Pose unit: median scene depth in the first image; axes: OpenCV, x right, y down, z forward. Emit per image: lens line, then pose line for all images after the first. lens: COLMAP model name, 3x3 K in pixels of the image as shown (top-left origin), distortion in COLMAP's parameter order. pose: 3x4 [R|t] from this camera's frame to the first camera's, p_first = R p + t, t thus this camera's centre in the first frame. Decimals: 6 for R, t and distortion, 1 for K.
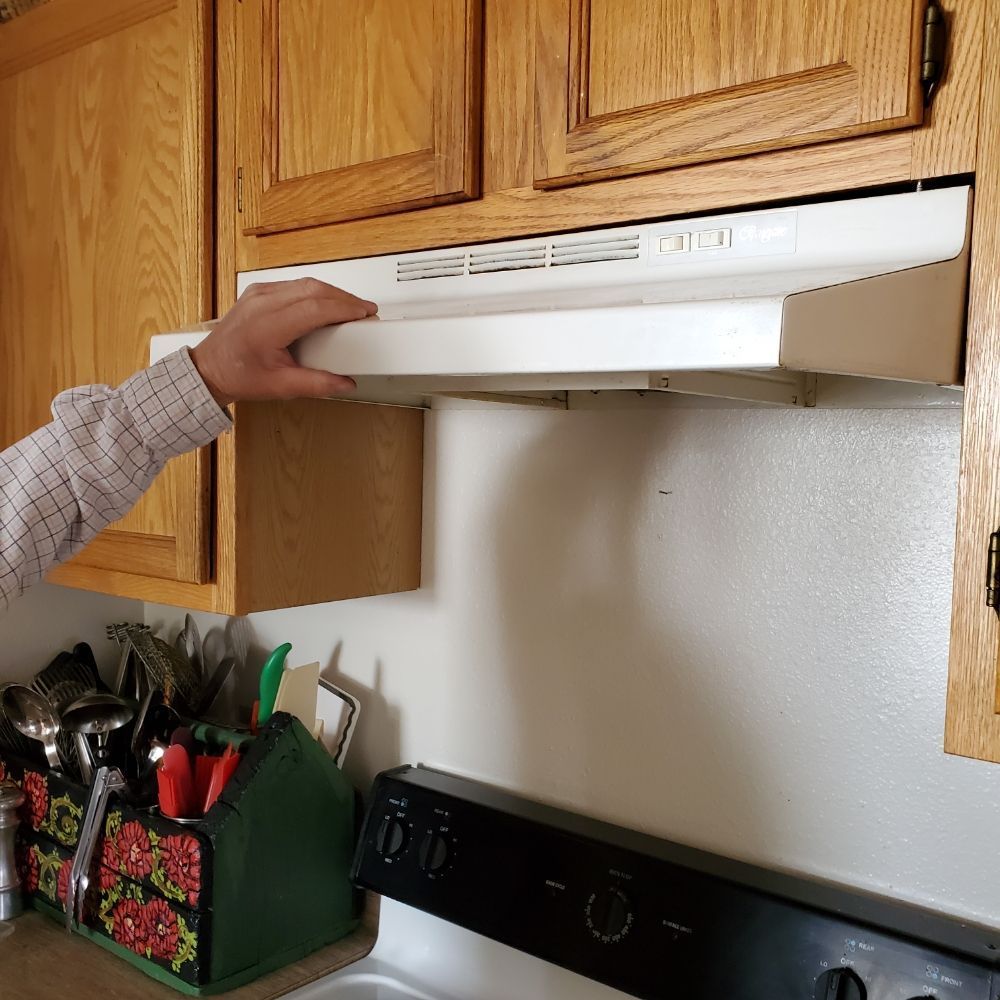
lens RADIAL K [[1032.4, 0, 502.4], [0, 1032.4, 512.6], [0, 0, 1]] dist [0.008965, -0.012826]
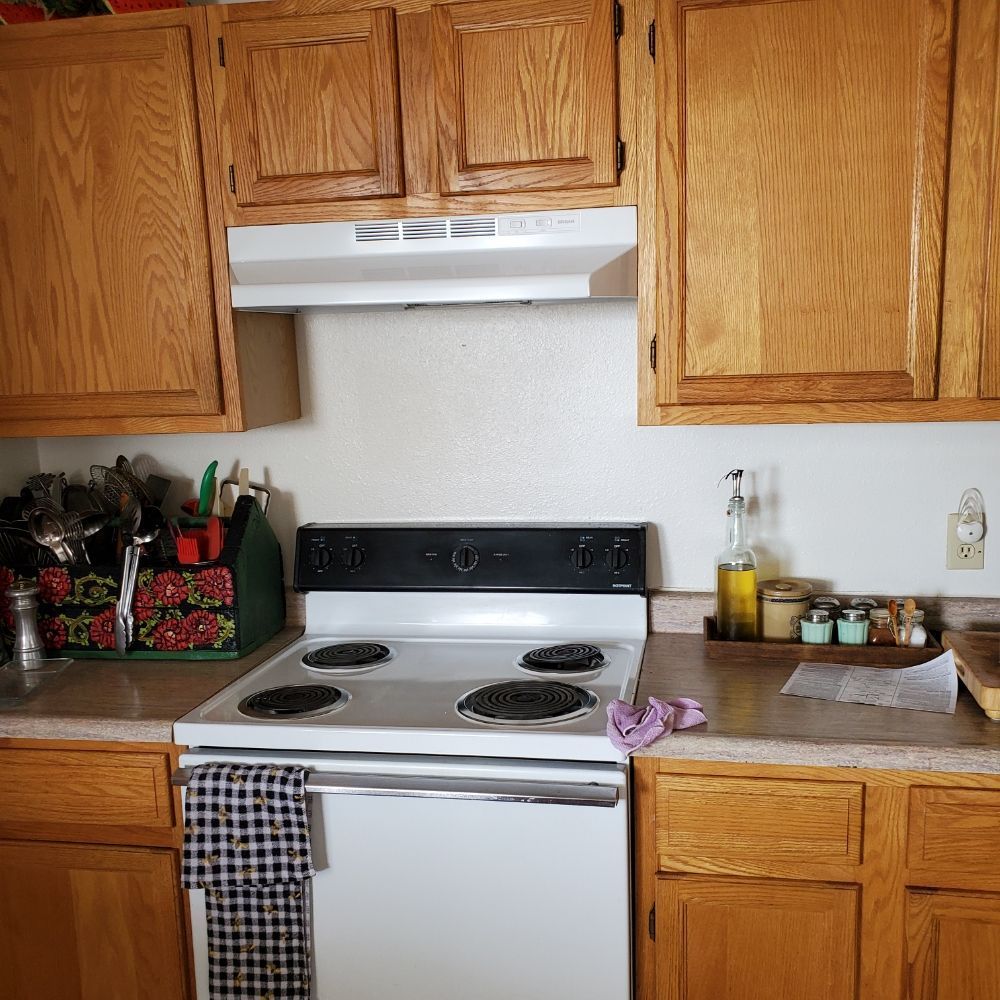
lens RADIAL K [[1032.4, 0, 502.4], [0, 1032.4, 512.6], [0, 0, 1]] dist [0.008965, -0.012826]
pose [[0.878708, -0.133679, 0.458261, -0.657278], [0.083252, 0.988192, 0.128631, 0.046472], [-0.470045, -0.074878, 0.879461, -0.694313]]
